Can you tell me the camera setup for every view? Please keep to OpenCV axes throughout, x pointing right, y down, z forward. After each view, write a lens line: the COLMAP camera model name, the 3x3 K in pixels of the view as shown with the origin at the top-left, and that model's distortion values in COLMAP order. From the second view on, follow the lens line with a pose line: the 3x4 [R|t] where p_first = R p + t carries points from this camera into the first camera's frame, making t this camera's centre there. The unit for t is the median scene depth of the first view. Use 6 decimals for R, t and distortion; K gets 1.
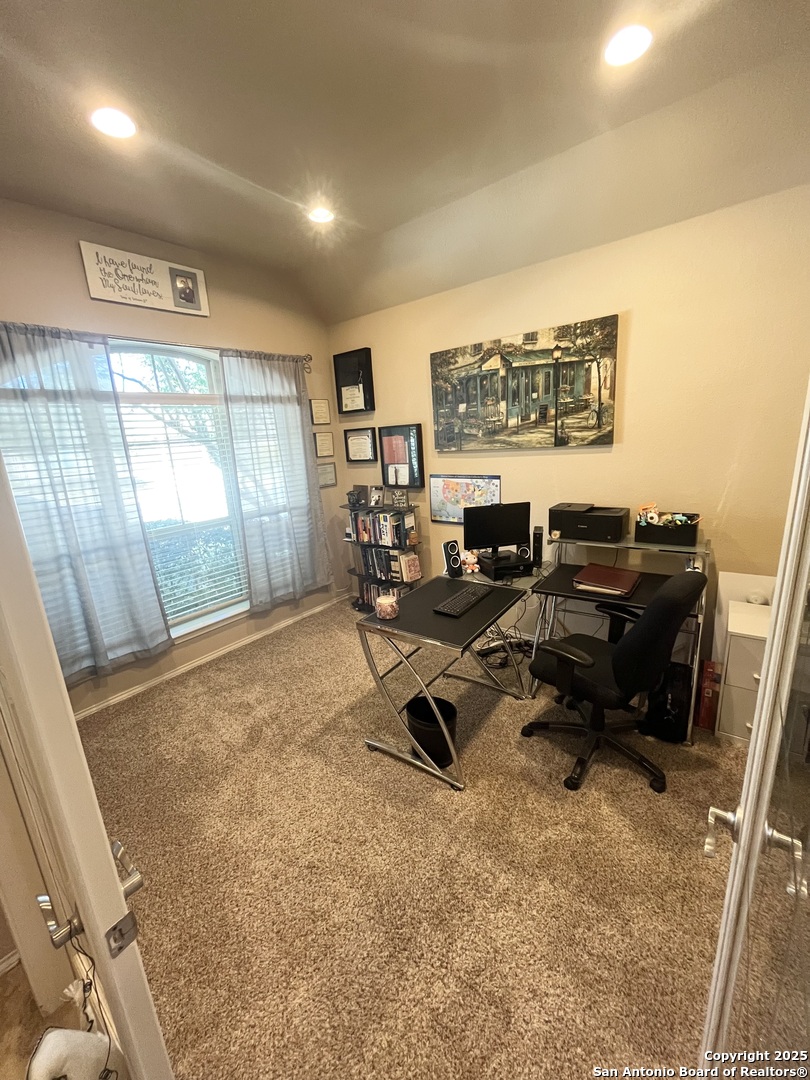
lens RADIAL K [[433.0, 0, 406.8], [0, 433.0, 539.2], [0, 0, 1]] dist [-0.003948, -0.000528]
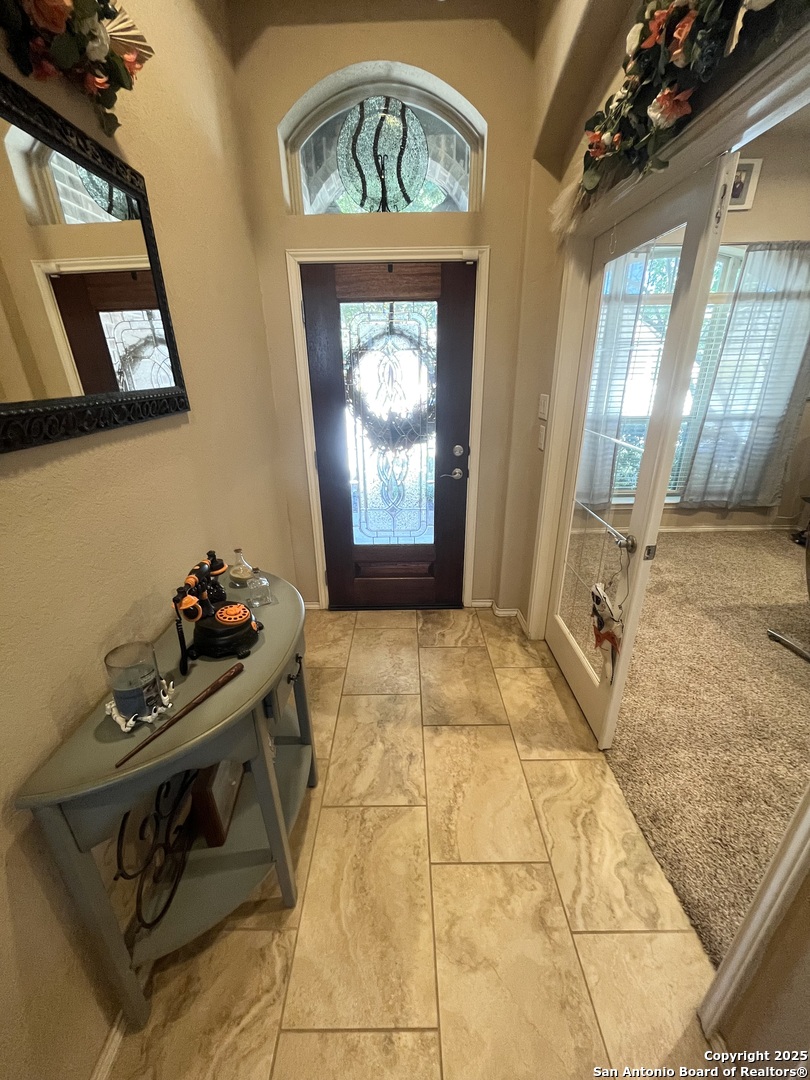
lens RADIAL K [[433.0, 0, 403.8], [0, 433.0, 541.7], [0, 0, 1]] dist [-0.003948, -0.000528]
pose [[0.619385, 0.341310, -0.707015, 0.019791], [-0.207006, 0.939687, 0.272283, 0.106849], [0.757305, -0.022292, 0.652680, -0.280828]]
